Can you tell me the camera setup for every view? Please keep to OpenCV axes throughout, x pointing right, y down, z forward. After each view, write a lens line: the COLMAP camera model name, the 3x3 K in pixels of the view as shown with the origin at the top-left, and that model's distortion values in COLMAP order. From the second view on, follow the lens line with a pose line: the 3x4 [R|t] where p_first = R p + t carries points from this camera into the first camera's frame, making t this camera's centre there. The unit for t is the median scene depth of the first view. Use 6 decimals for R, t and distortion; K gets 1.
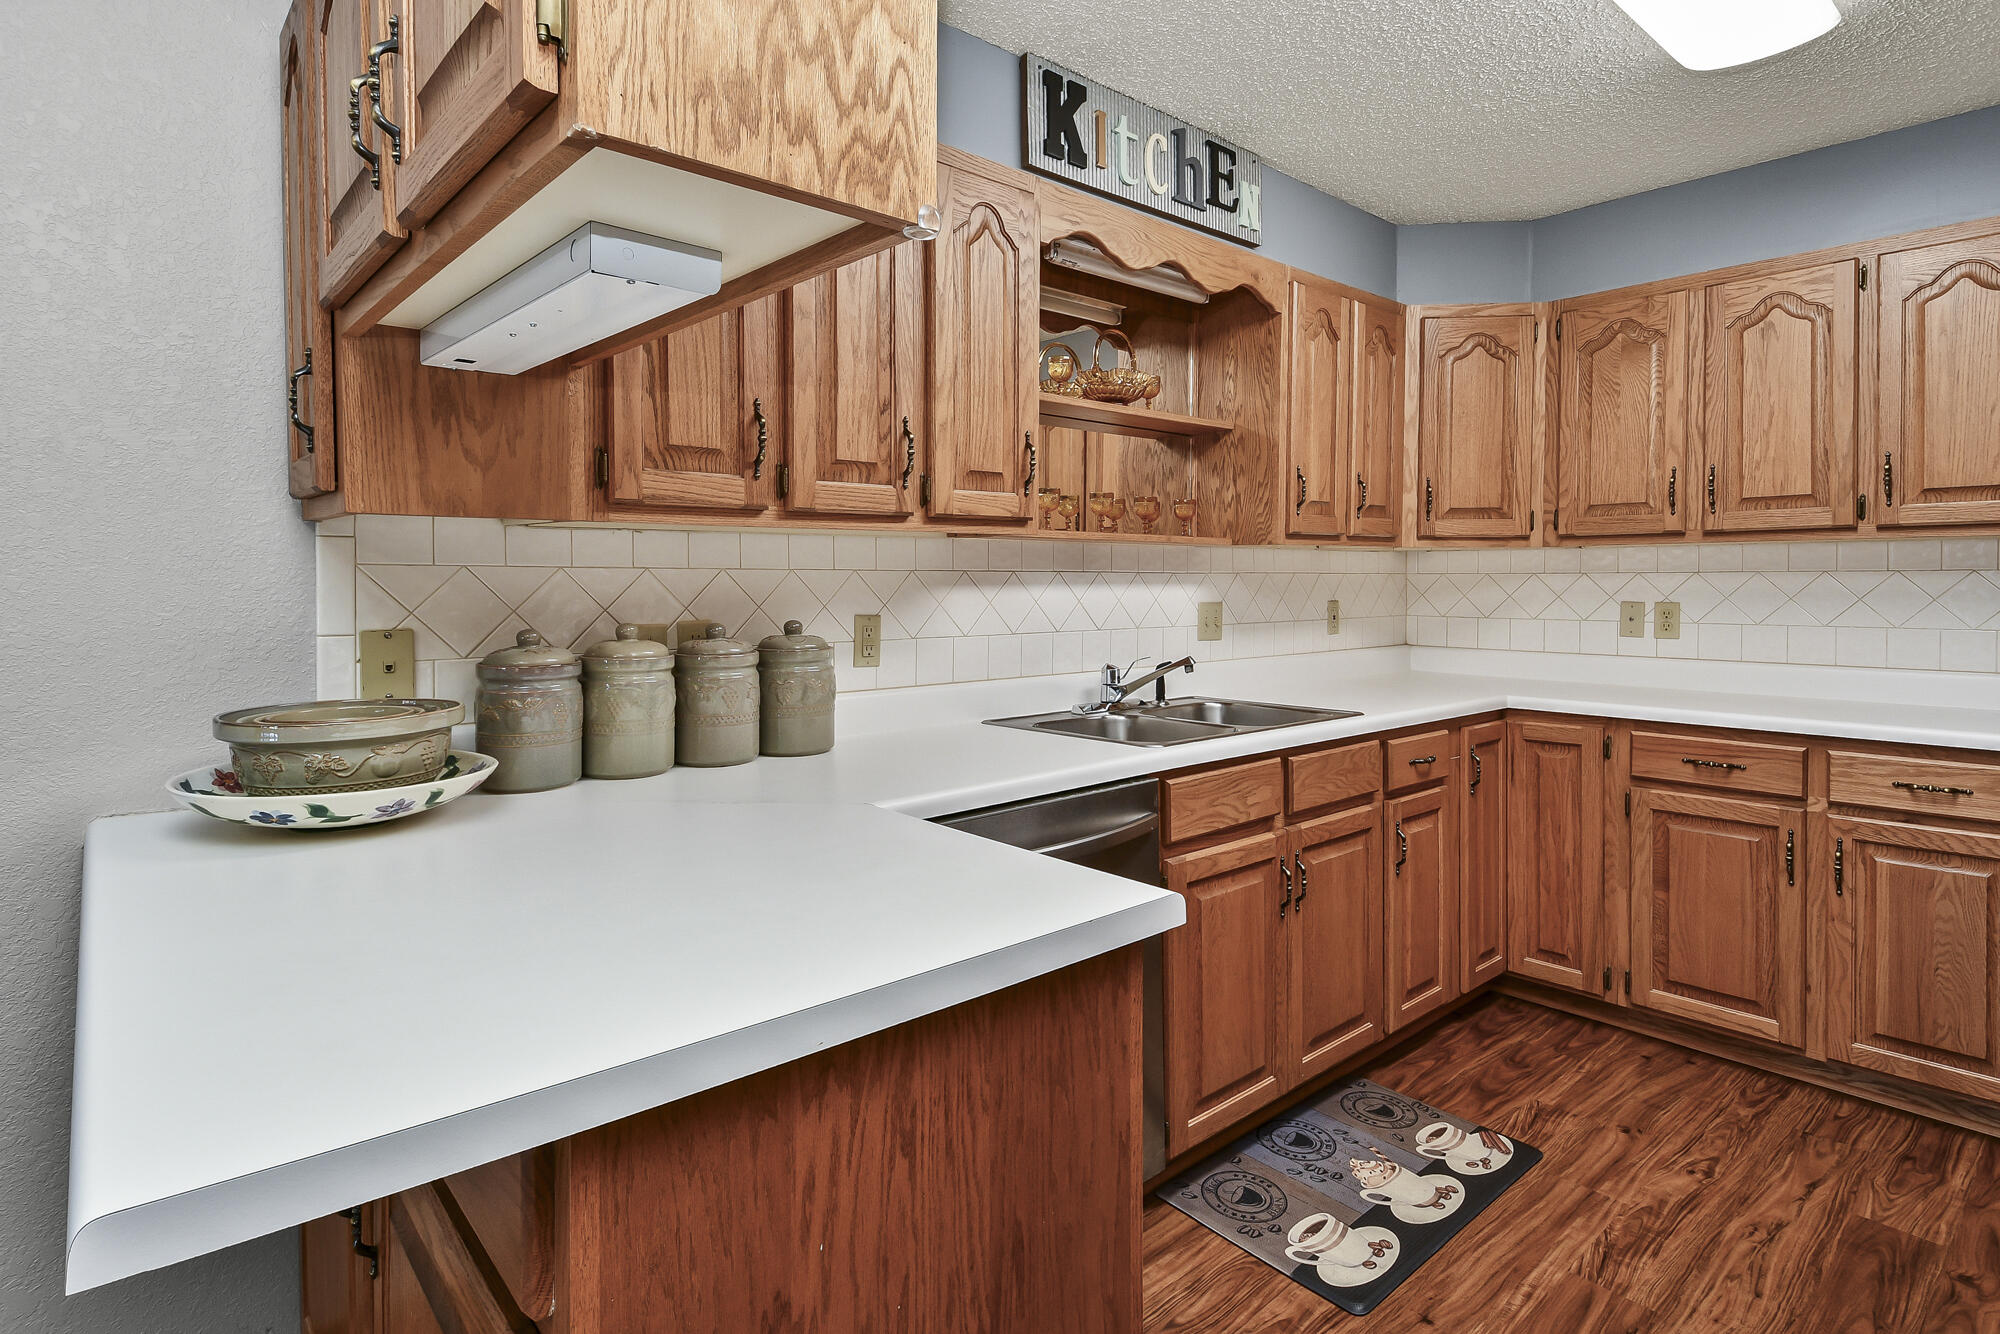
lens RADIAL K [[1063.1, 0, 944.8], [0, 1063.1, 607.8], [0, 0, 1]] dist [0.026931, -0.019121]
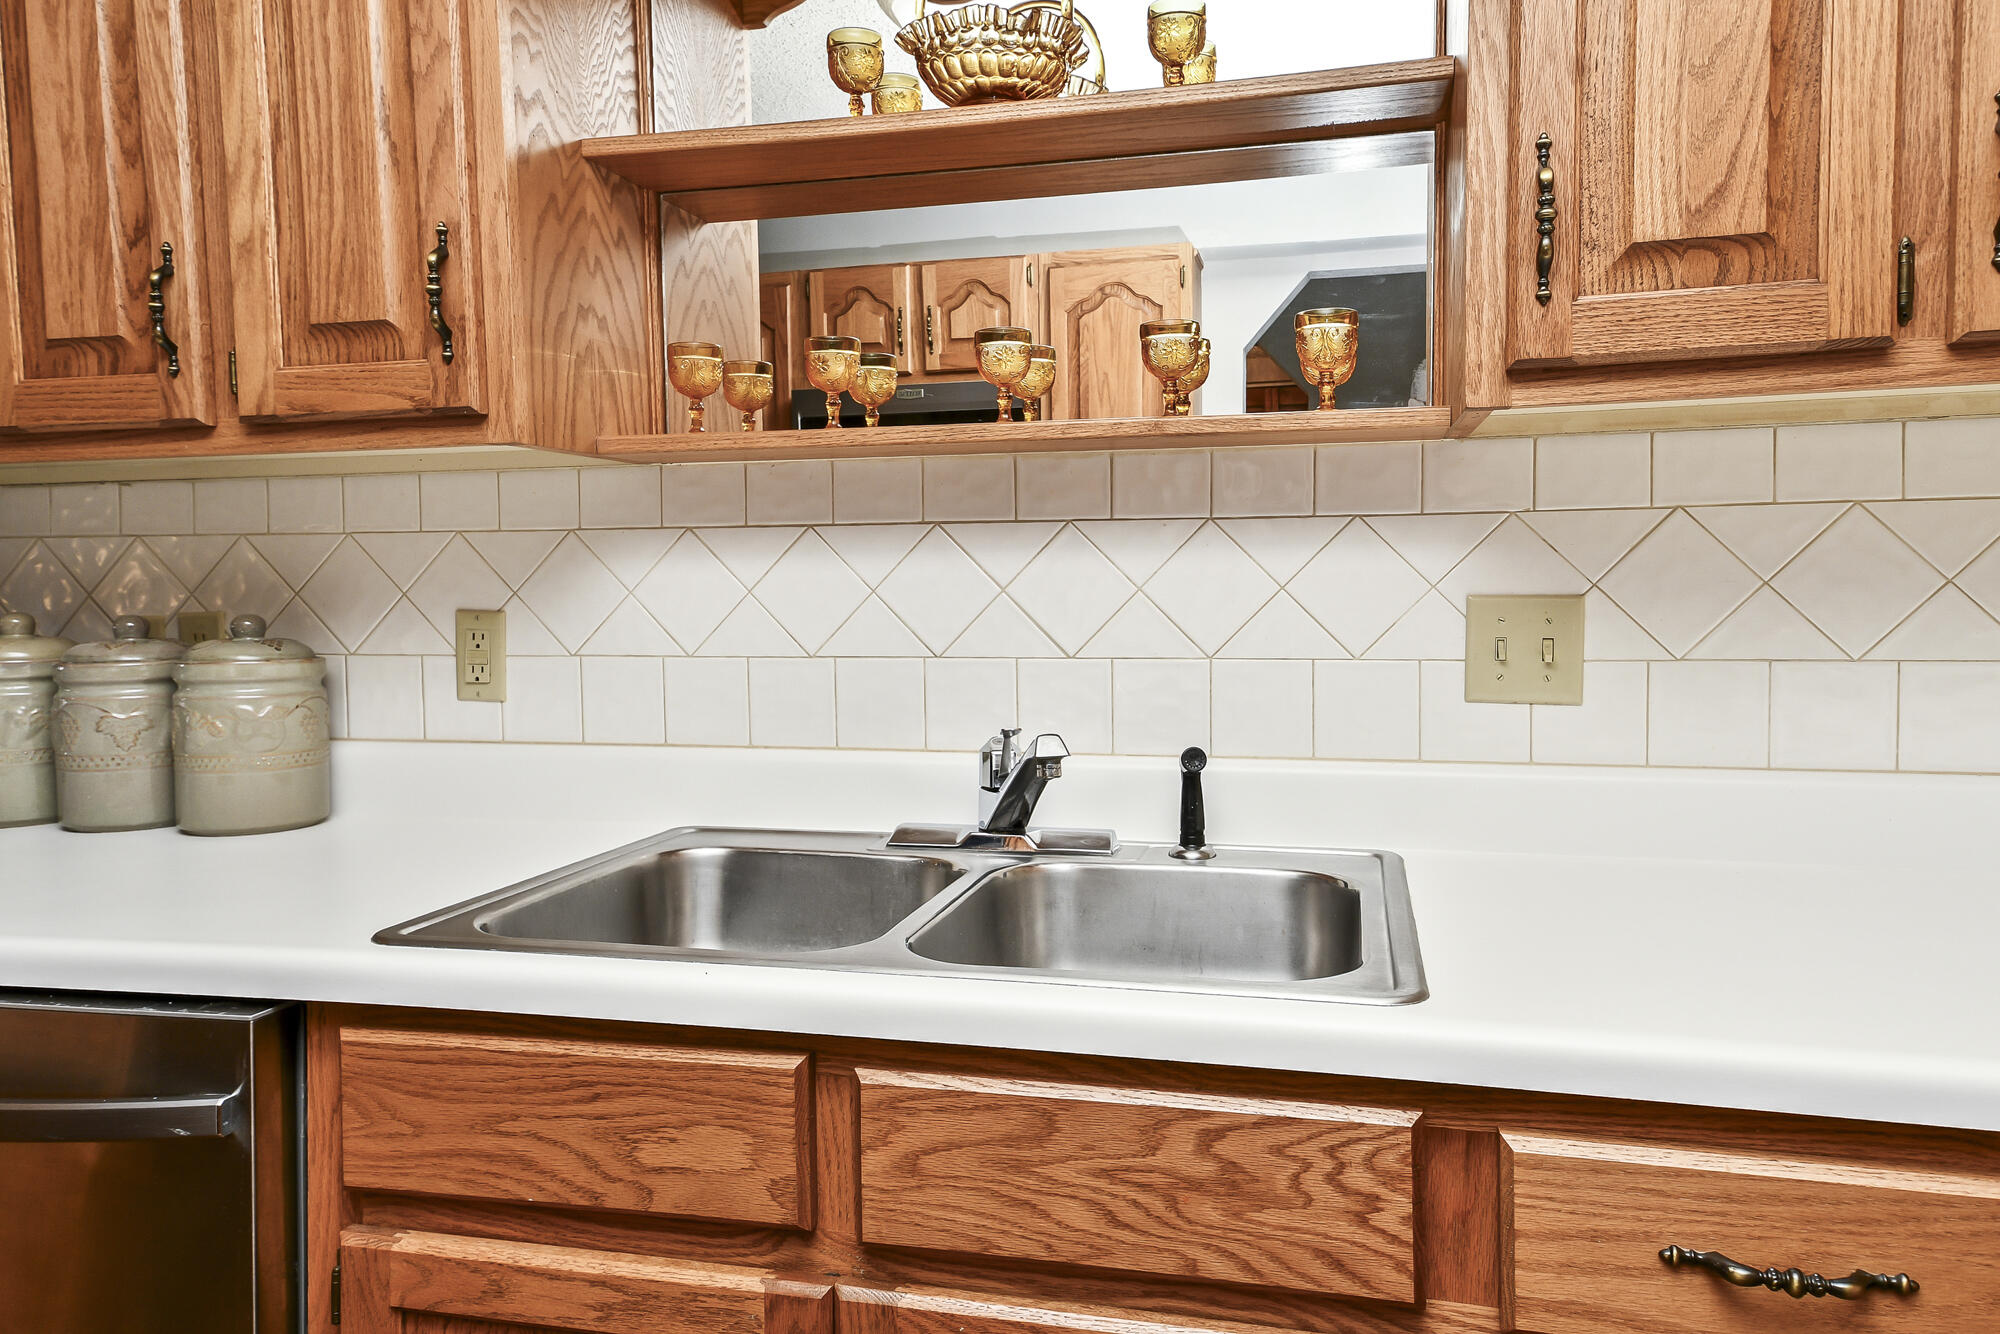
lens RADIAL K [[1393.0, 0, 1000.0], [0, 1393.0, 667.0], [0, 0, 1]] dist [0.048914, 0.000375]
pose [[0.577642, 0.050740, -0.814712, 0.706386], [-0.008297, 0.998380, 0.056296, -0.007387], [0.816248, -0.025759, 0.577127, 0.809593]]
